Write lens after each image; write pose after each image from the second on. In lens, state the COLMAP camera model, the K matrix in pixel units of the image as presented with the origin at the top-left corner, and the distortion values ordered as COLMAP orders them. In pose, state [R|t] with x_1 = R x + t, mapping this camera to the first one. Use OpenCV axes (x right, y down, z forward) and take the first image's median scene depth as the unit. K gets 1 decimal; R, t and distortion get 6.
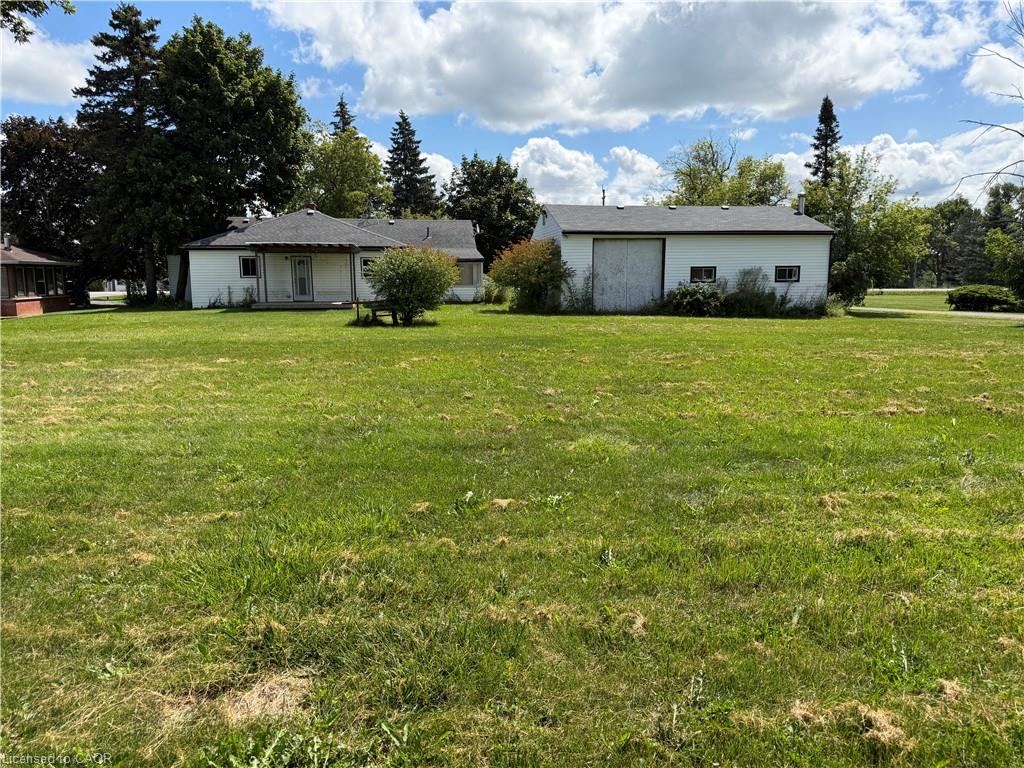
lens RADIAL K [[760.0, 0, 510.7], [0, 760.0, 375.5], [0, 0, 1]] dist [0.069881, -0.076143]
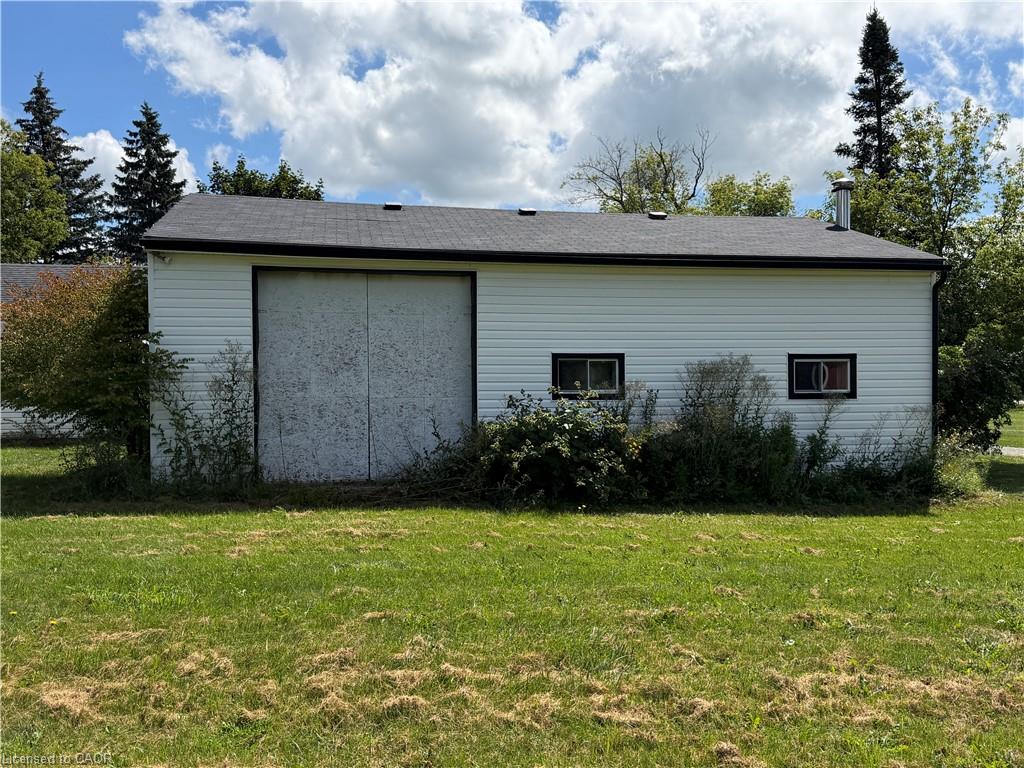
lens RADIAL K [[932.1, 0, 512.0], [0, 932.1, 384.0], [0, 0, 1]] dist [0.138861, -0.258439]
pose [[0.998581, 0.001248, 0.053236, 0.192110], [0.005698, 0.991482, -0.130122, -0.072019], [-0.052945, 0.130241, 0.990068, 0.570054]]
